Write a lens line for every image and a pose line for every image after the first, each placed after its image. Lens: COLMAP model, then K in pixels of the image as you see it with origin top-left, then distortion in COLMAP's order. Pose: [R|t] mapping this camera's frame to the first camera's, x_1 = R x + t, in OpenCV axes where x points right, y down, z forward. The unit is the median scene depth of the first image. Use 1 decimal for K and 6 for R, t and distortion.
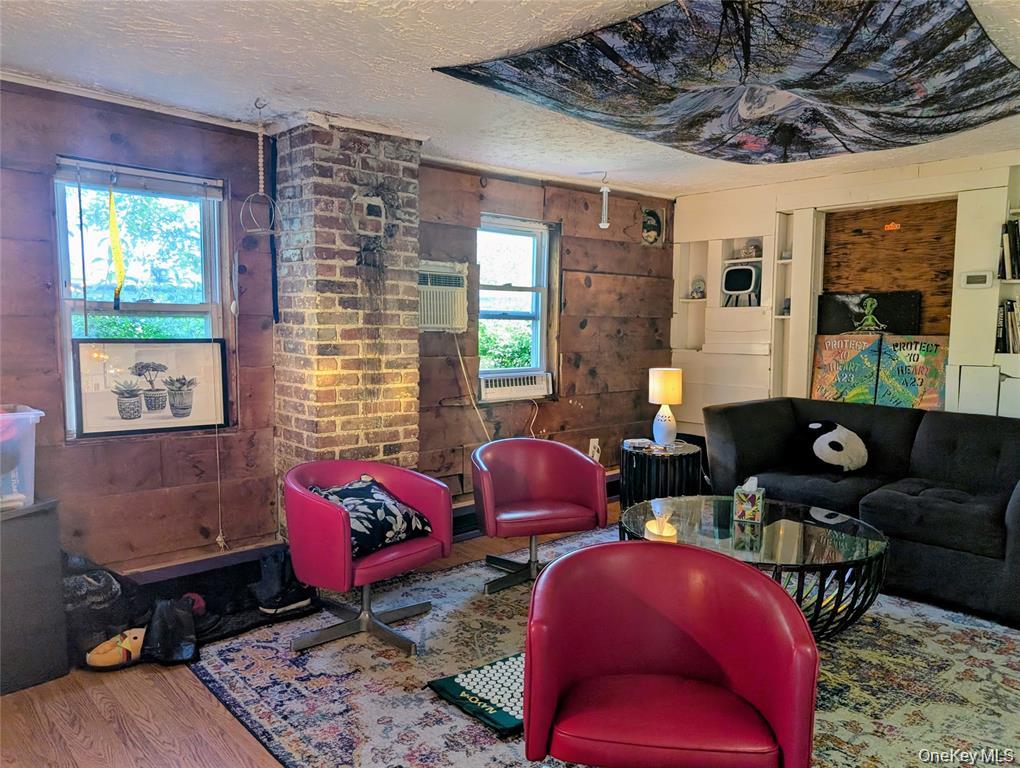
lens RADIAL K [[741.7, 0, 511.0], [0, 741.7, 387.0], [0, 0, 1]] dist [-0.002980, -0.001553]
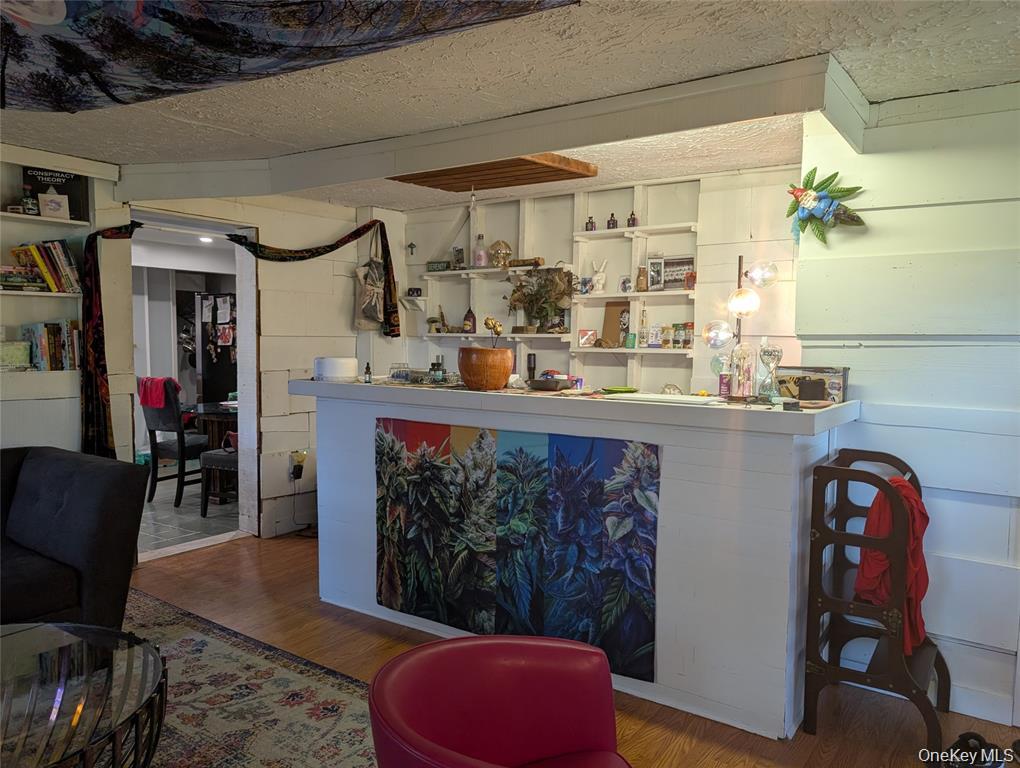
lens RADIAL K [[741.7, 0, 511.9], [0, 741.7, 384.4], [0, 0, 1]] dist [-0.002980, -0.001553]
pose [[-0.232654, -0.074344, 0.969714, -0.388369], [0.066933, 0.993486, 0.092225, -0.100801], [-0.970254, 0.086362, -0.226162, 0.839529]]
